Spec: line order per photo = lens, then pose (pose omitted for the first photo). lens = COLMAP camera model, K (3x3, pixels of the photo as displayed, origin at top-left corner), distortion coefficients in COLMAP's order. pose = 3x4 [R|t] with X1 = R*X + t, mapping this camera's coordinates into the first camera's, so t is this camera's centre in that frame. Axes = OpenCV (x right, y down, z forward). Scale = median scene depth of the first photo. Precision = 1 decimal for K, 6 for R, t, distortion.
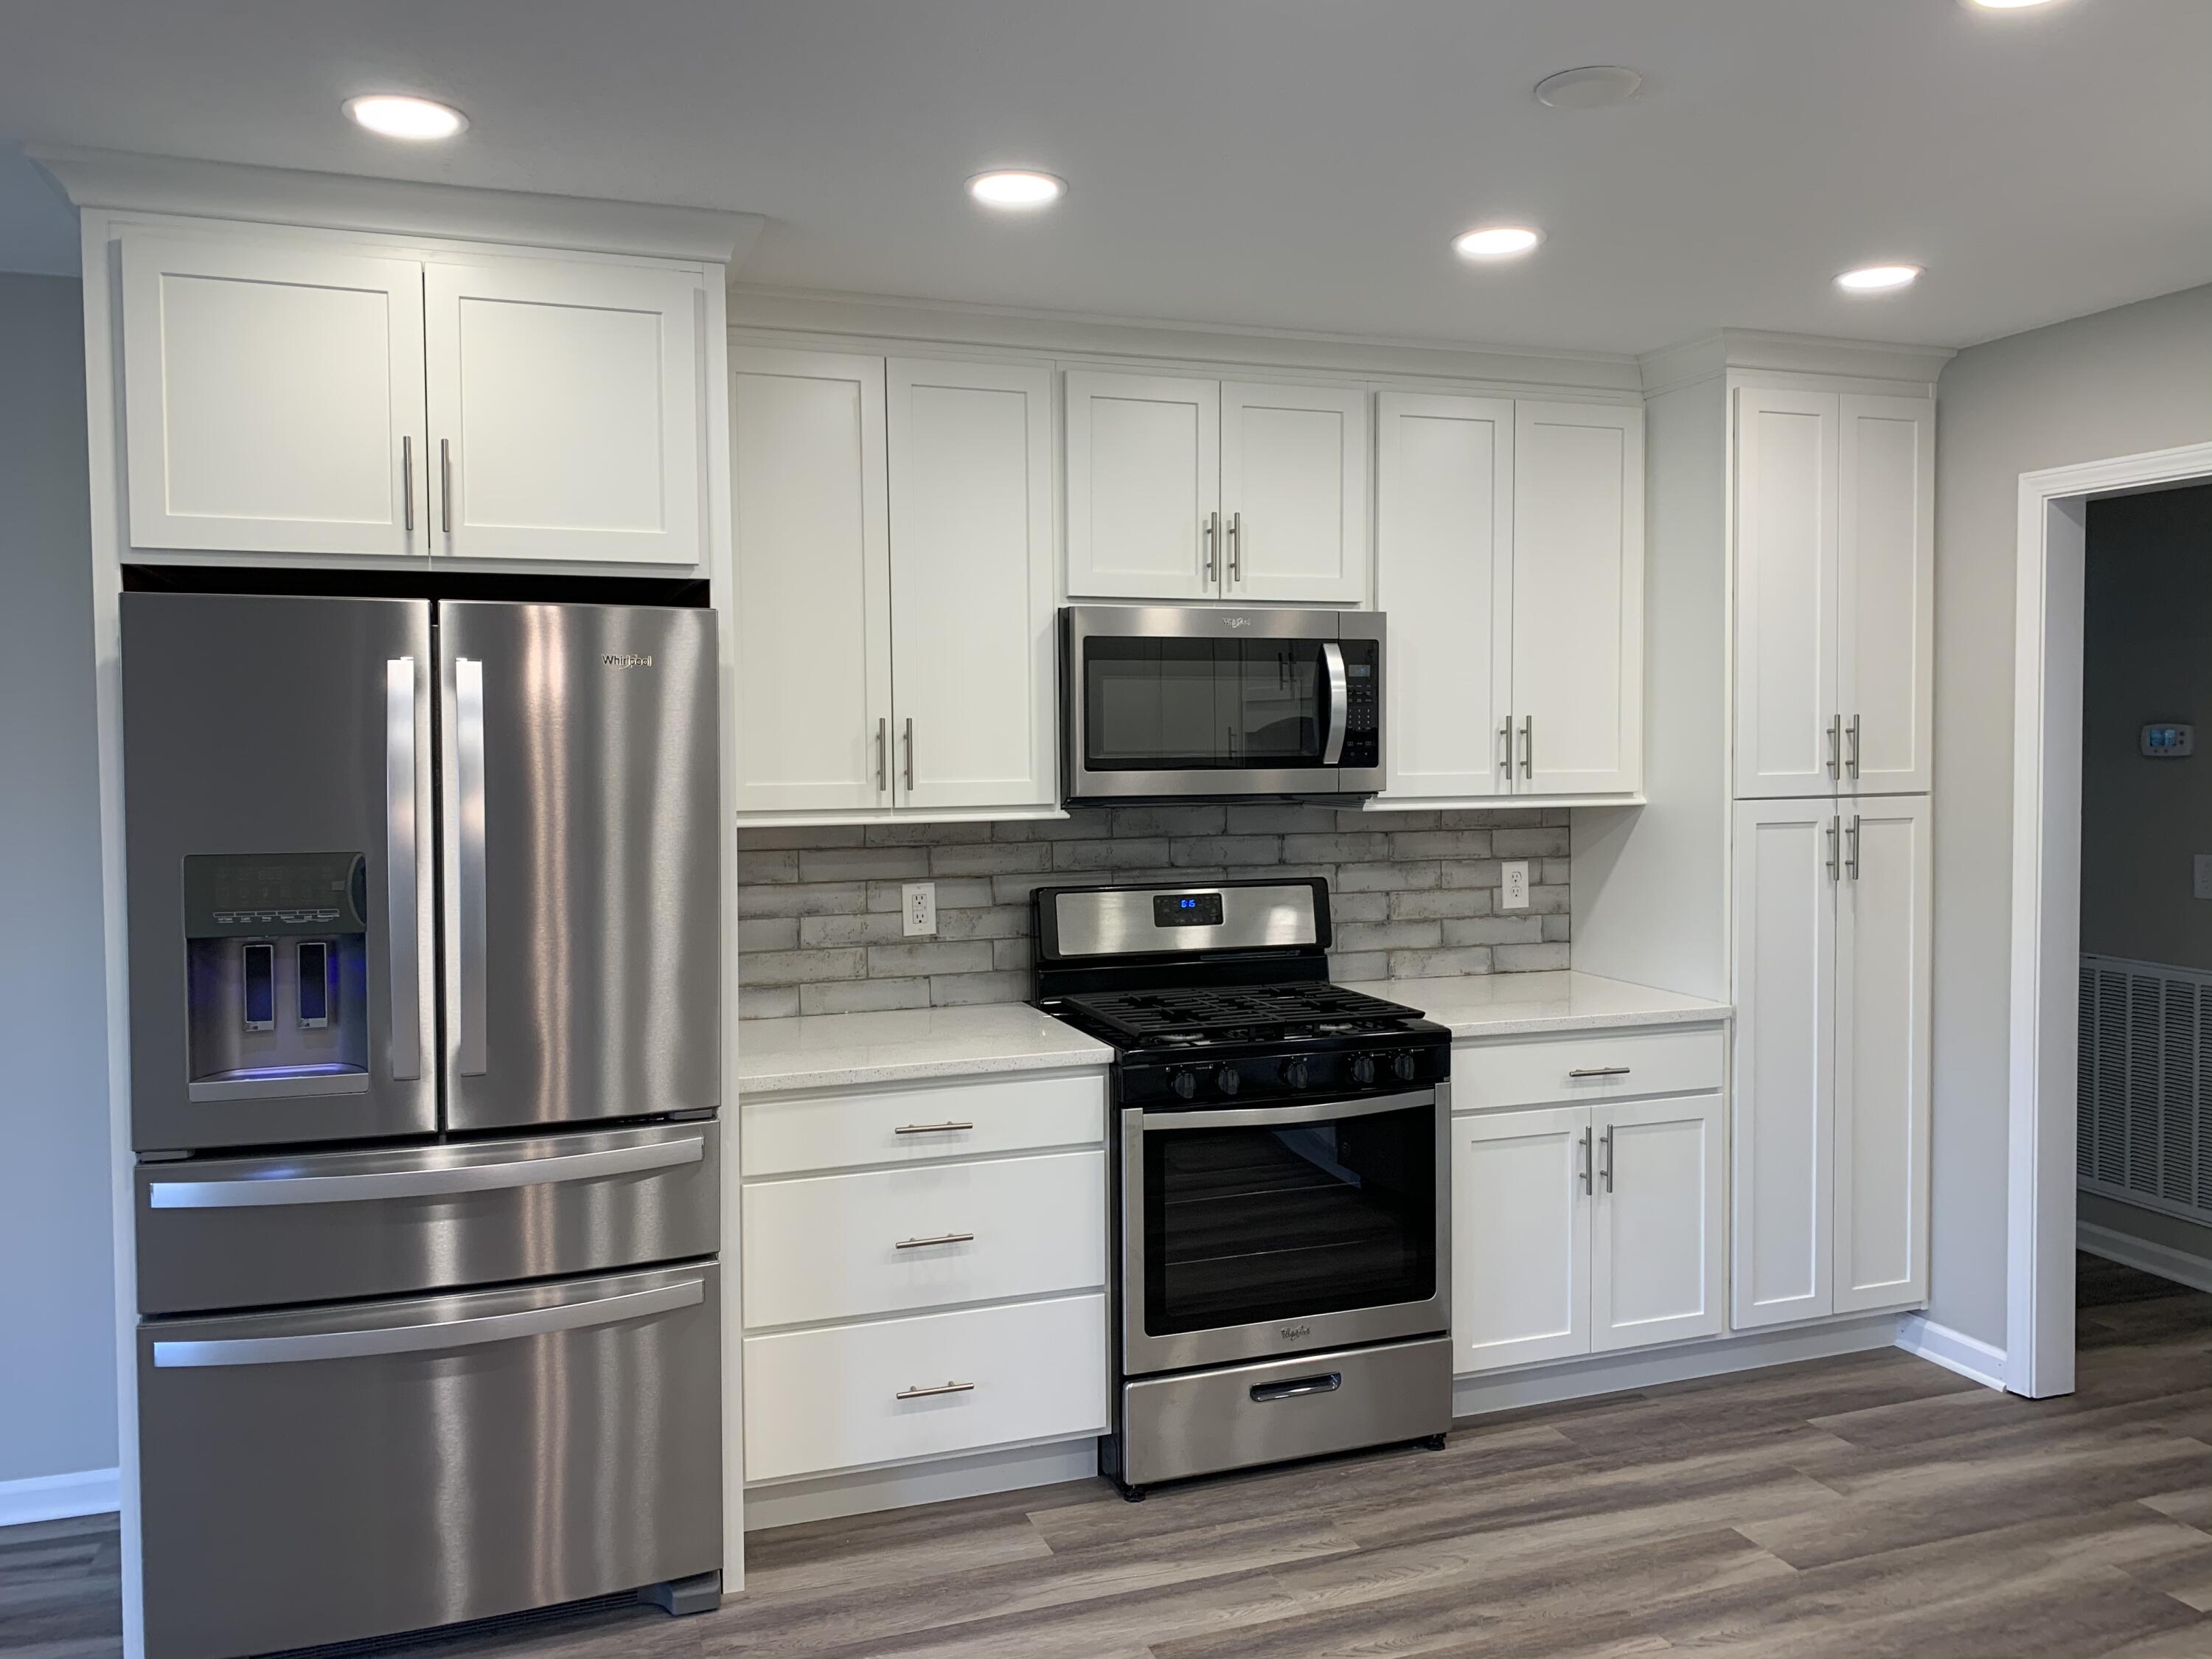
lens RADIAL K [[1684.0, 0, 1099.9], [0, 1684.0, 798.6], [0, 0, 1]] dist [0.161594, -0.277365]
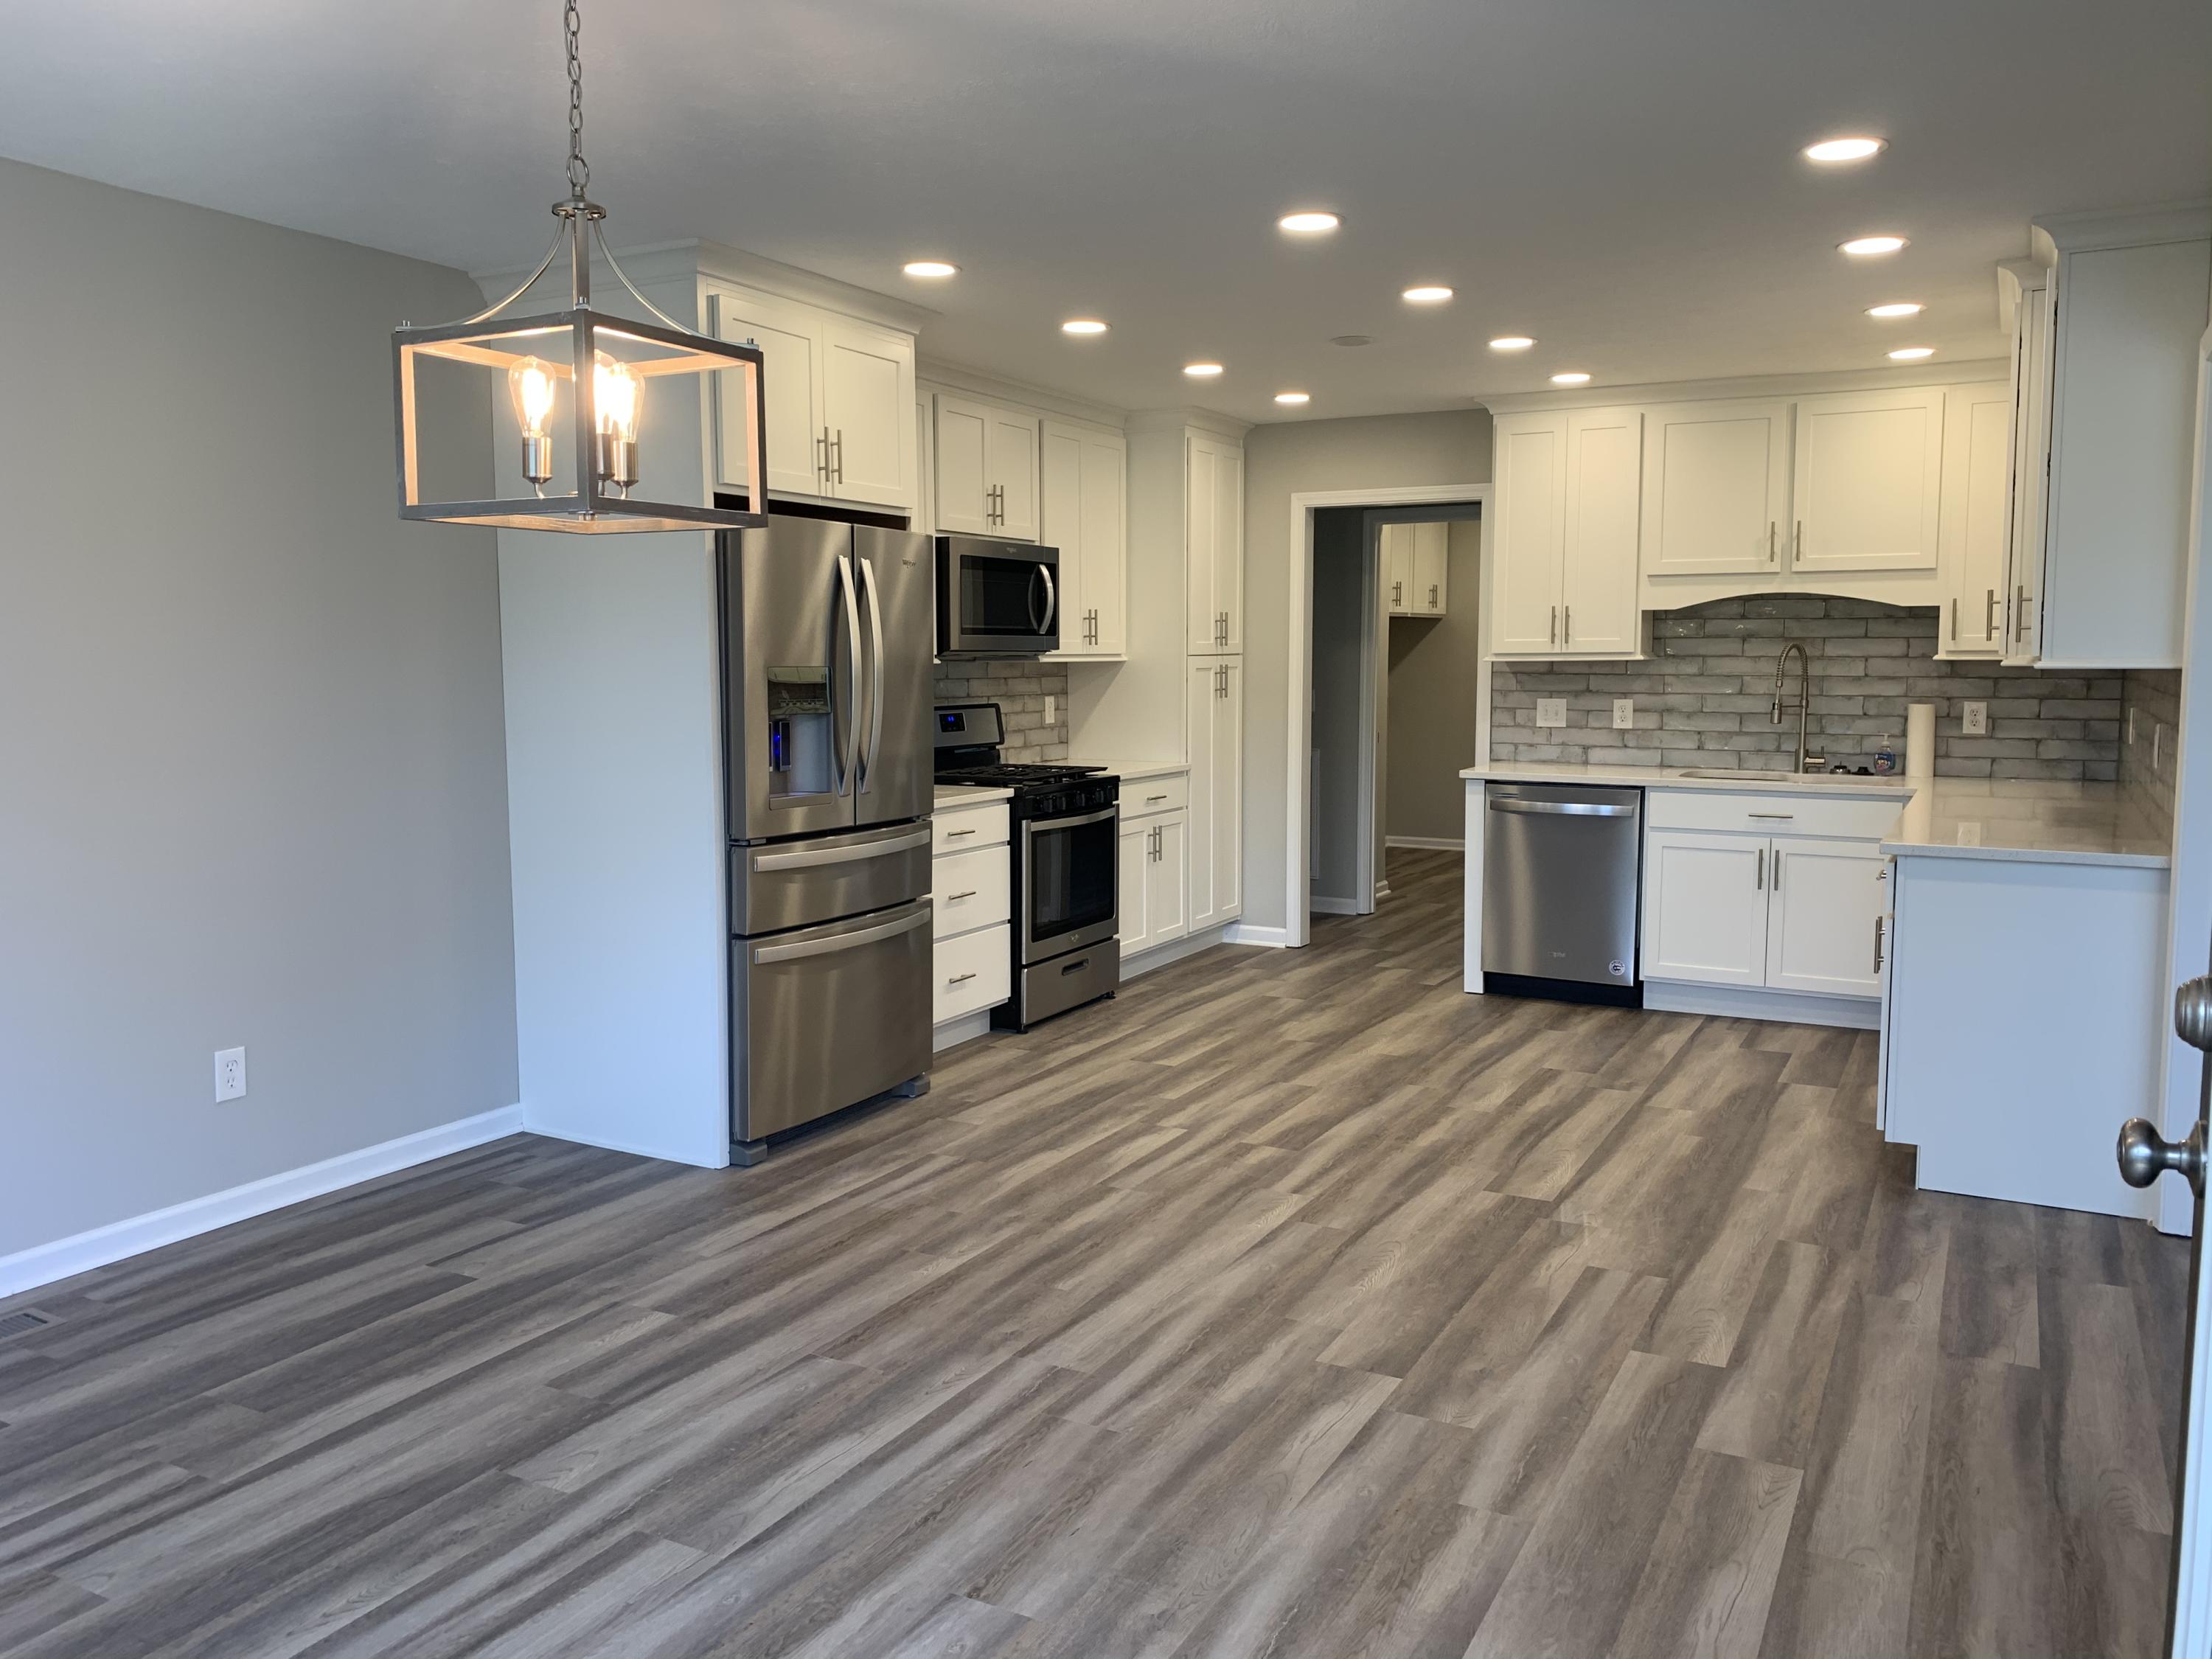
lens RADIAL K [[1684.0, 0, 1099.9], [0, 1684.0, 798.6], [0, 0, 1]] dist [0.161594, -0.277365]
pose [[0.748753, -0.053914, 0.660652, -0.997580], [0.022359, 0.998174, 0.056117, 0.054561], [-0.662471, -0.027246, 0.748592, -0.360669]]
